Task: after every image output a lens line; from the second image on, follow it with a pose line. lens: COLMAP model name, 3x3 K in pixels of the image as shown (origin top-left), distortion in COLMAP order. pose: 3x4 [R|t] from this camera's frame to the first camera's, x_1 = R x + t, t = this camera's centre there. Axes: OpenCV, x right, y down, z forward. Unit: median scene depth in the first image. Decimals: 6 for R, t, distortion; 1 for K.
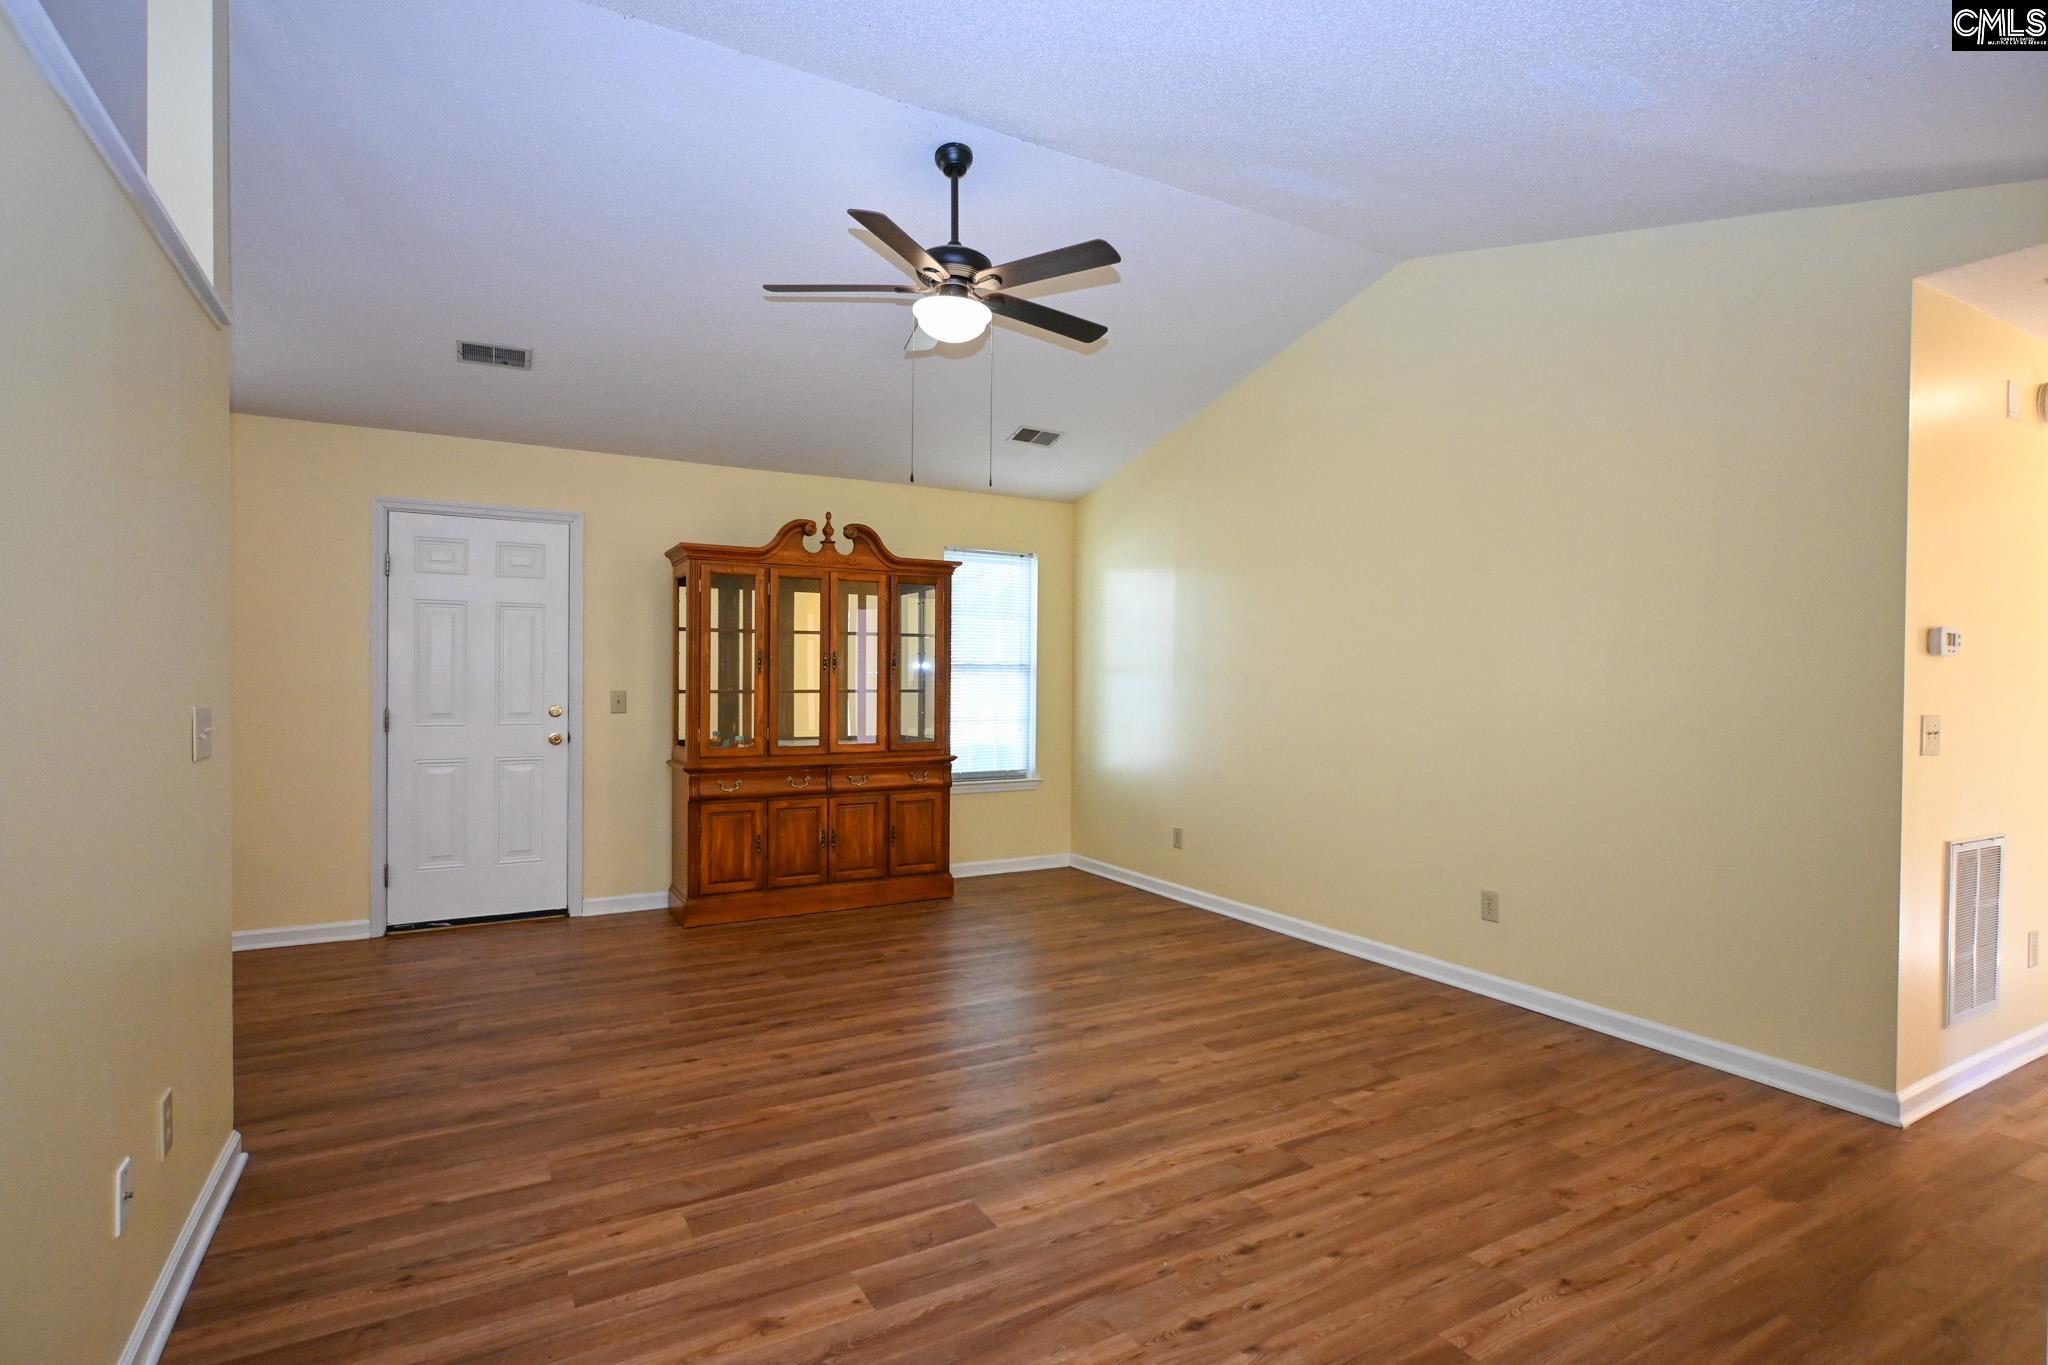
lens RADIAL K [[1002.4, 0, 1024.0], [0, 1002.4, 682.5], [0, 0, 1]] dist [-0.001977, -0.000084]
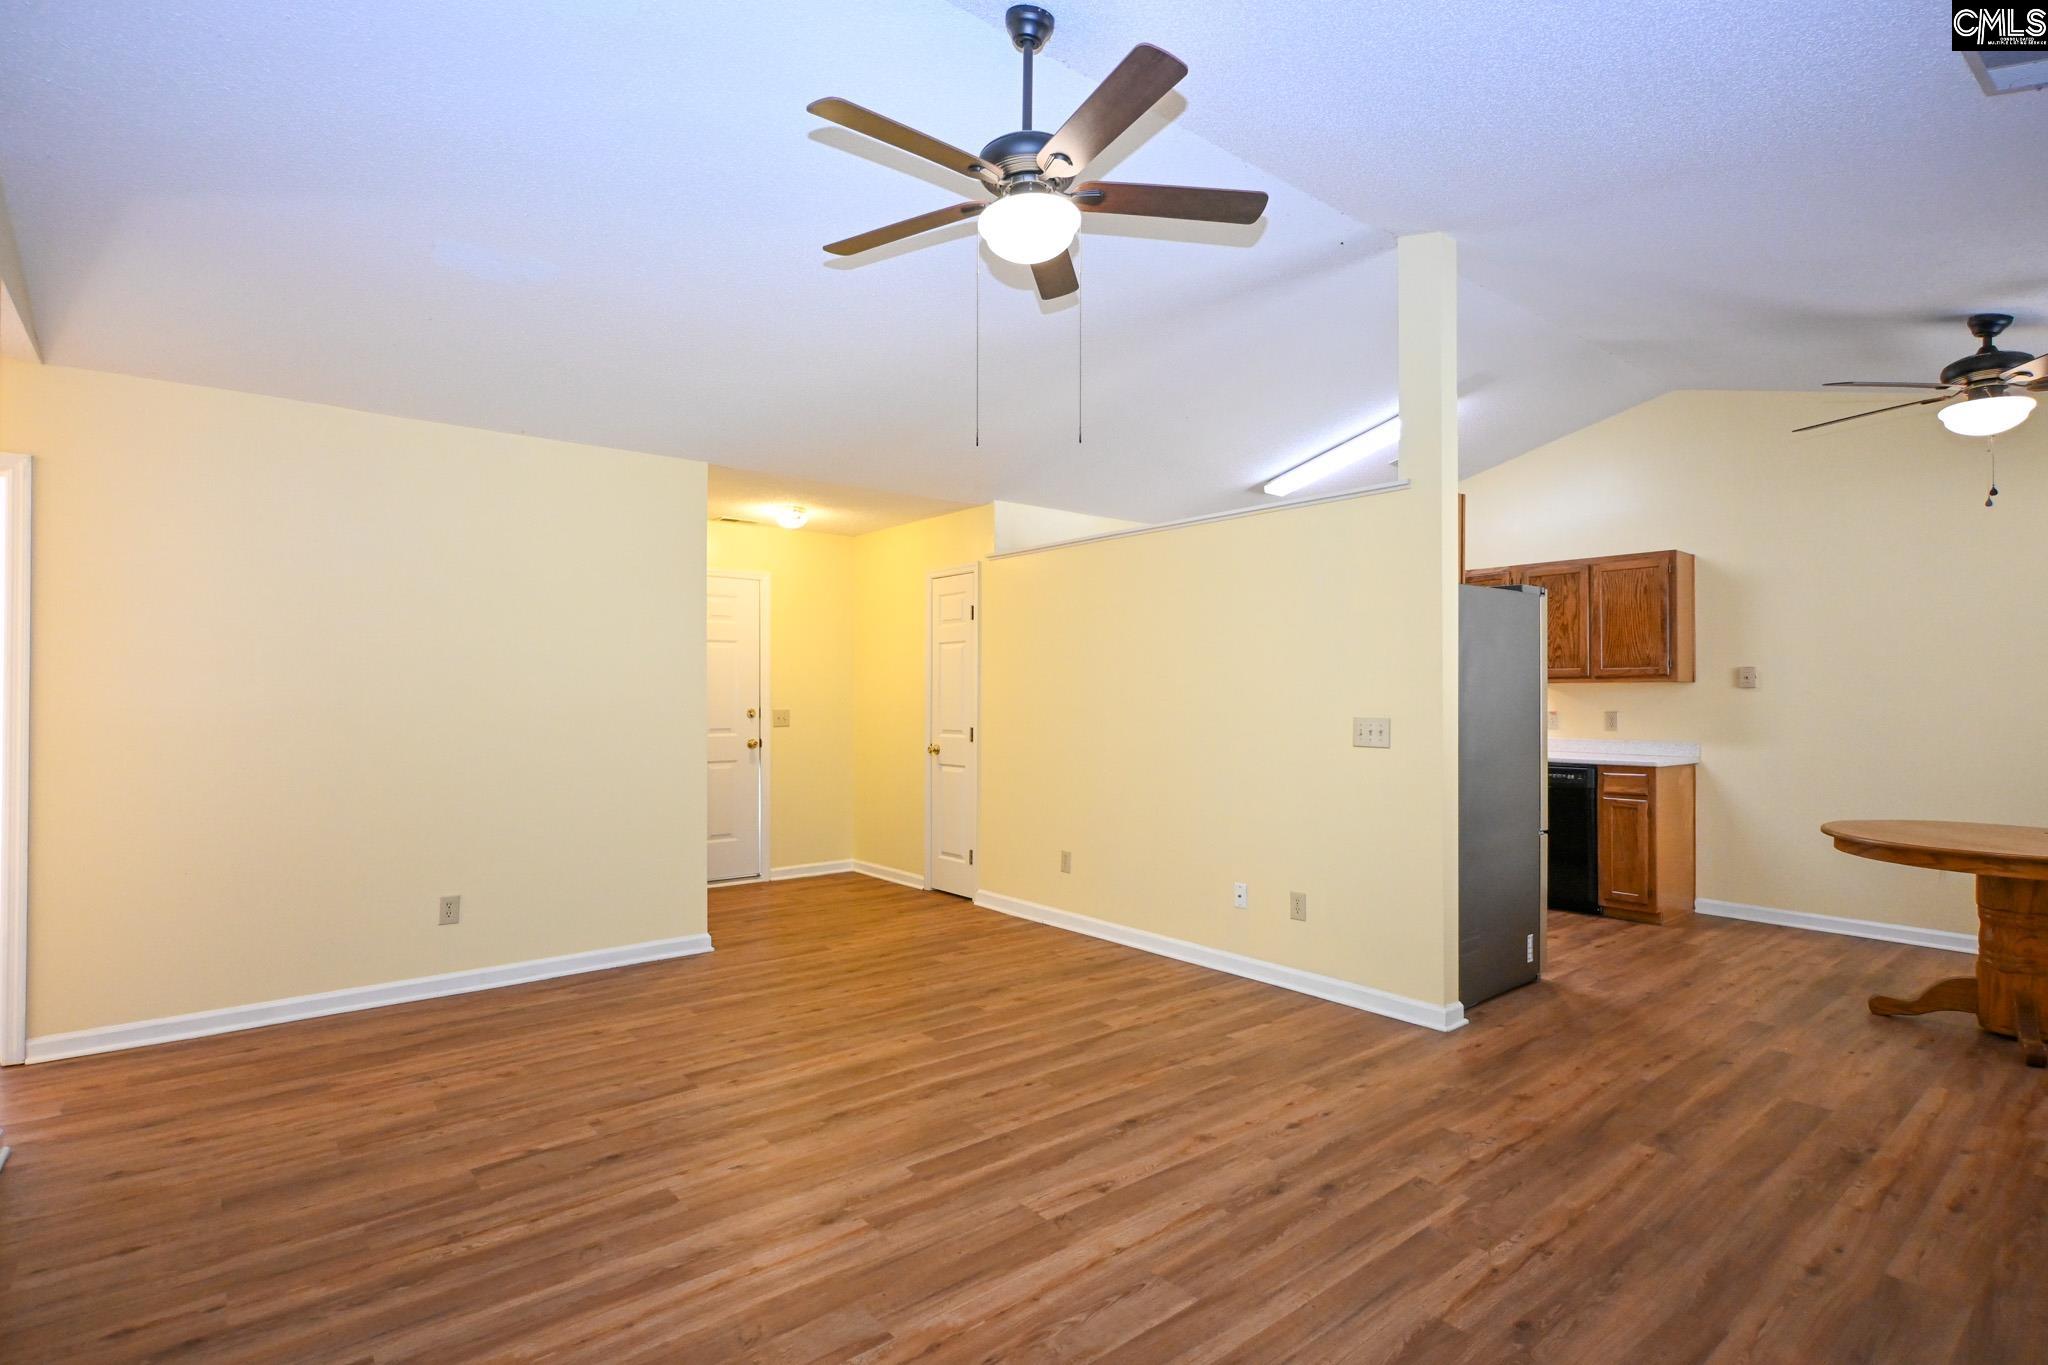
lens RADIAL K [[1020.2, 0, 1020.7], [0, 1020.2, 688.2], [0, 0, 1]] dist [-0.000833, 0.000455]
pose [[-0.986950, -0.009505, -0.160746, 0.068418], [-0.008577, 0.999942, -0.006469, -0.008643], [0.160798, -0.005006, -0.986975, 2.137745]]
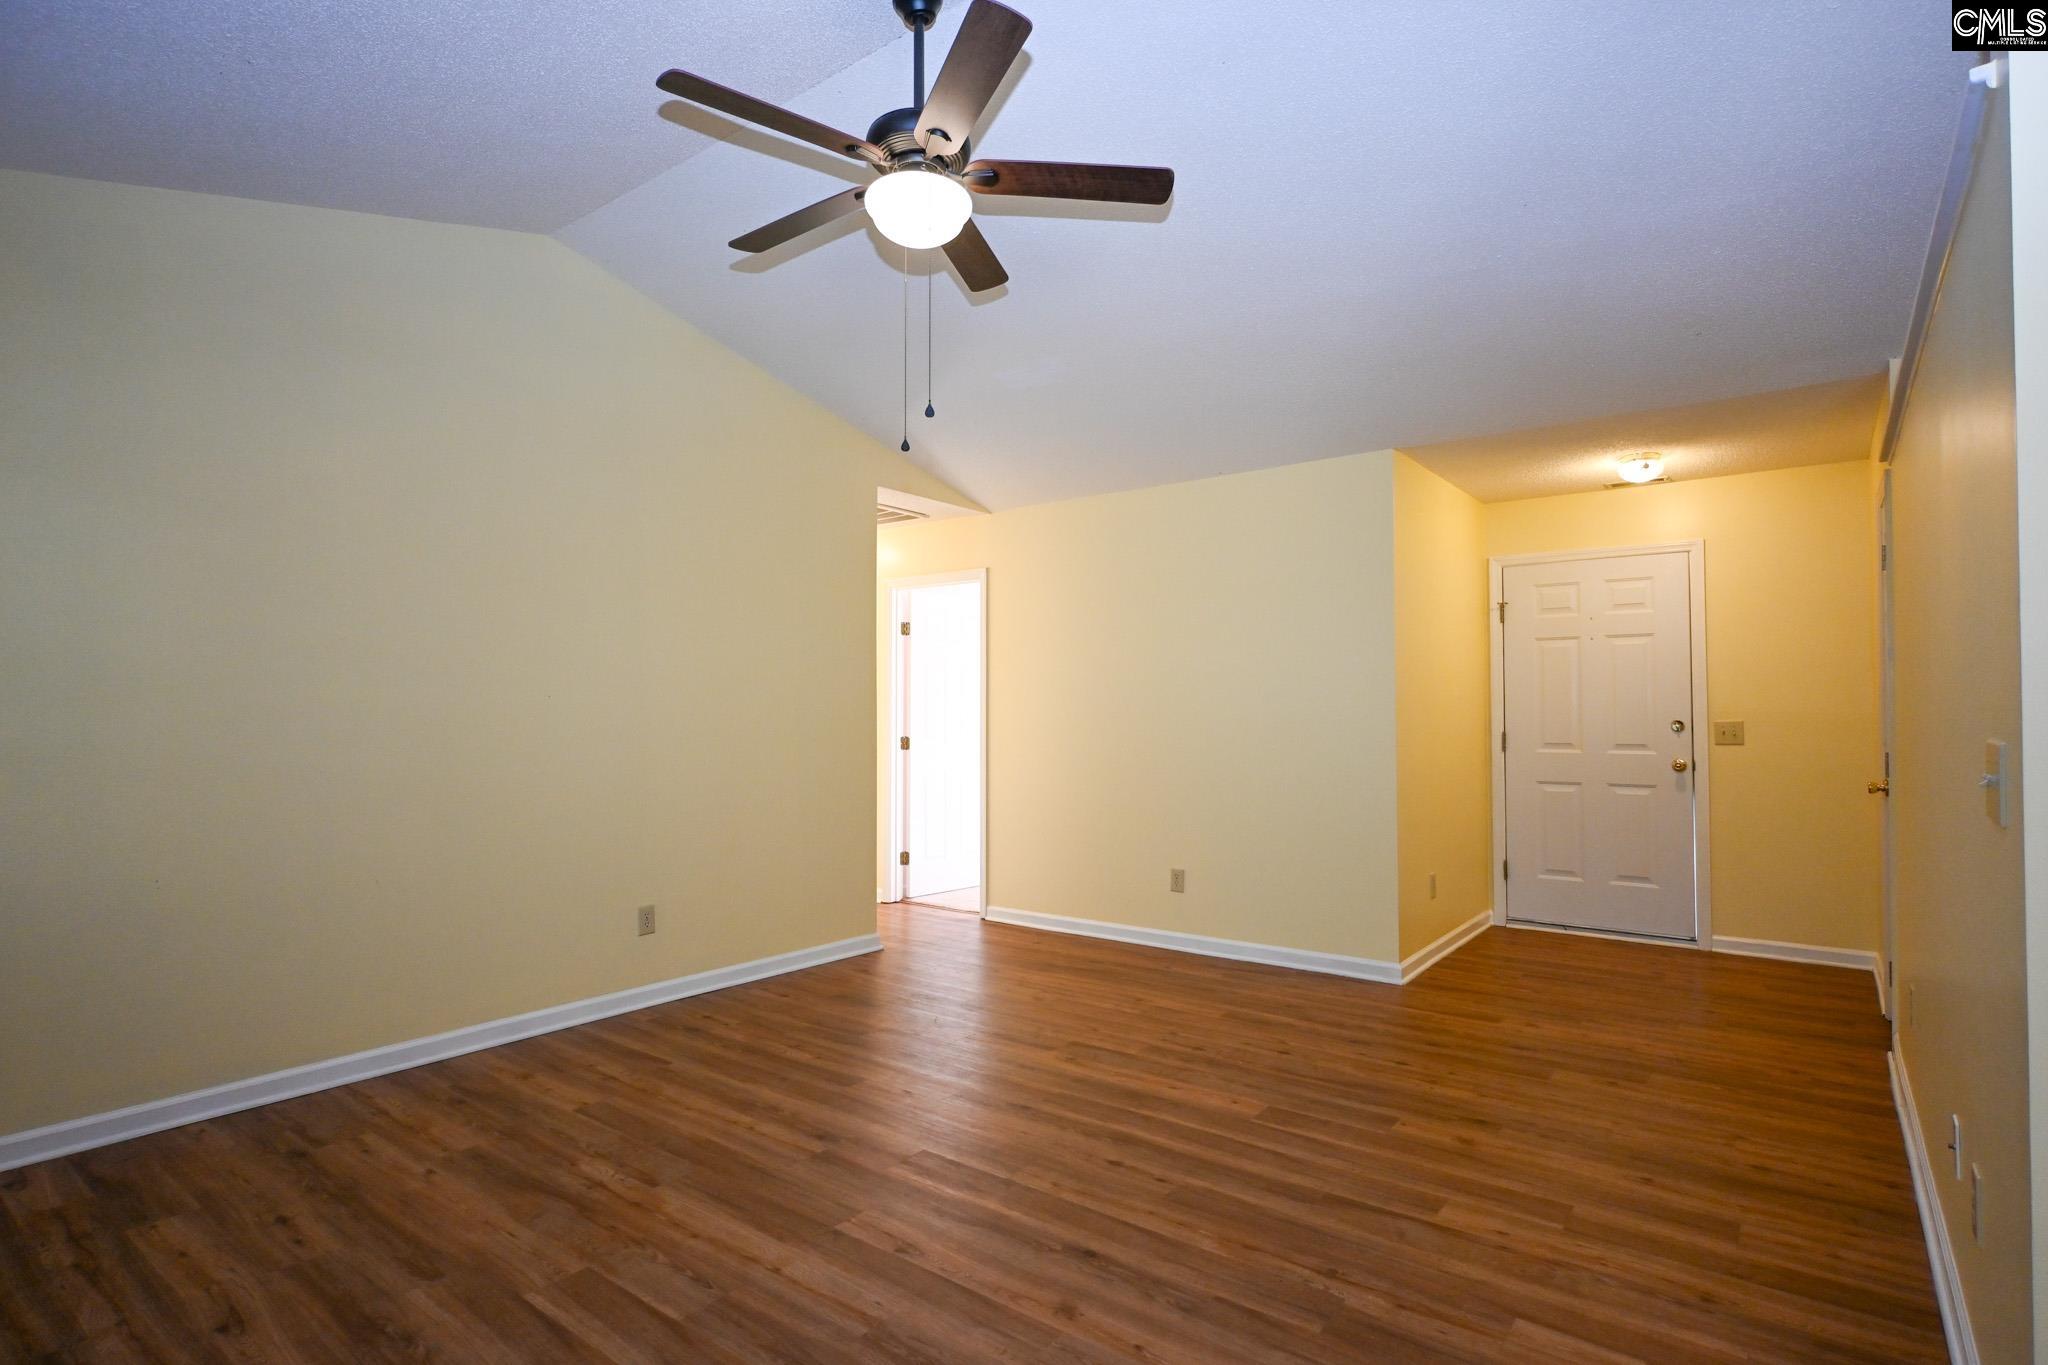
lens RADIAL K [[1020.2, 0, 1020.7], [0, 1020.2, 688.2], [0, 0, 1]] dist [-0.000833, 0.000455]
pose [[-0.375711, 0.015723, 0.926604, -0.953896], [0.003234, 0.999872, -0.015656, -0.003149], [-0.926731, -0.002885, -0.375713, 1.466841]]
